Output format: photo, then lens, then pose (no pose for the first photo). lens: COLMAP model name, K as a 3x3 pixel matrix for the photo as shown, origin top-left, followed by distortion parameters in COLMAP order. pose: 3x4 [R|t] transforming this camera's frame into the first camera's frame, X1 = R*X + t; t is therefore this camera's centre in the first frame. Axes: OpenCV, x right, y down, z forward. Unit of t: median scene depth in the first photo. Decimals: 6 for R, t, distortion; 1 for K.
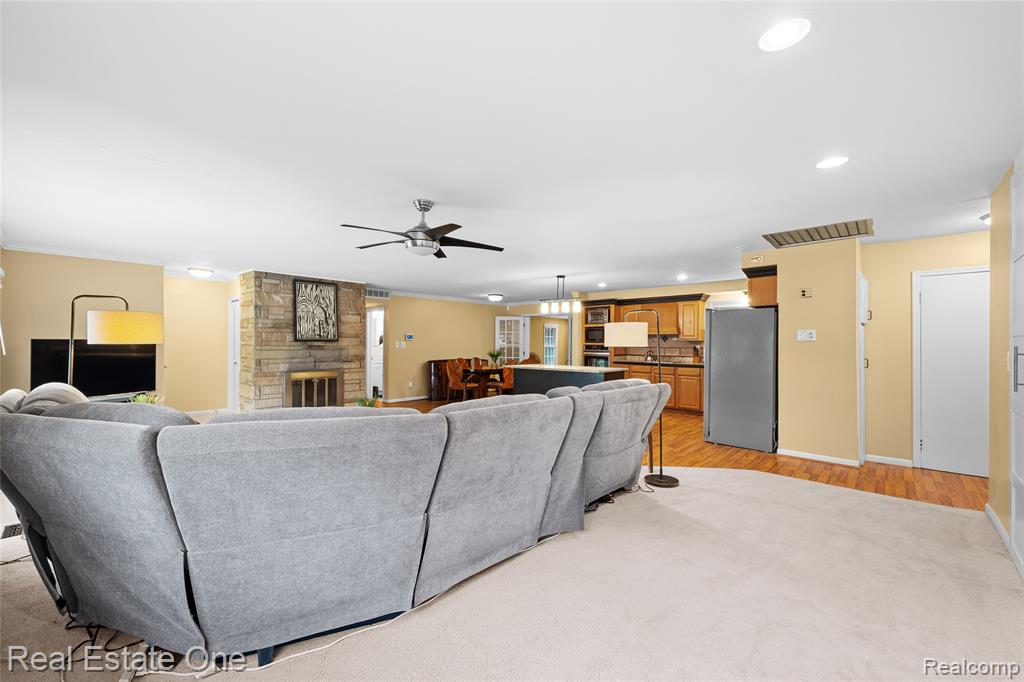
lens RADIAL K [[413.7, 0, 521.5], [0, 413.7, 338.4], [0, 0, 1]] dist [-0.000684, -0.000601]
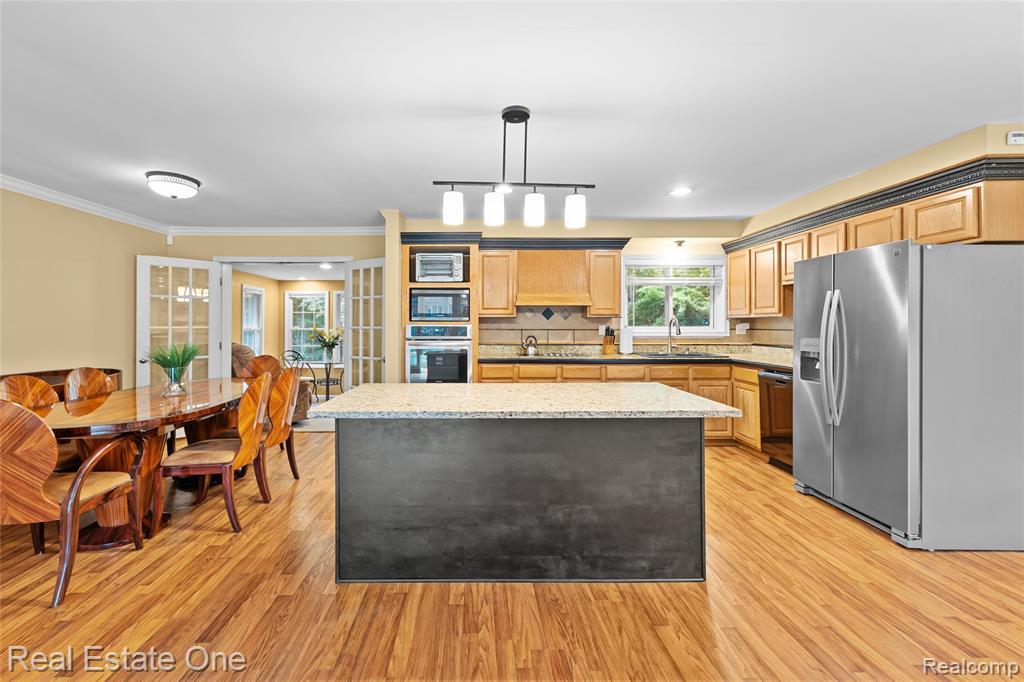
lens RADIAL K [[425.5, 0, 483.1], [0, 425.5, 325.6], [0, 0, 1]] dist [0.000225, -0.000066]
pose [[0.740732, -0.008258, 0.671750, -0.110801], [-0.006764, 0.999782, 0.019749, 0.004961], [-0.671767, -0.019172, 0.740515, 0.589537]]
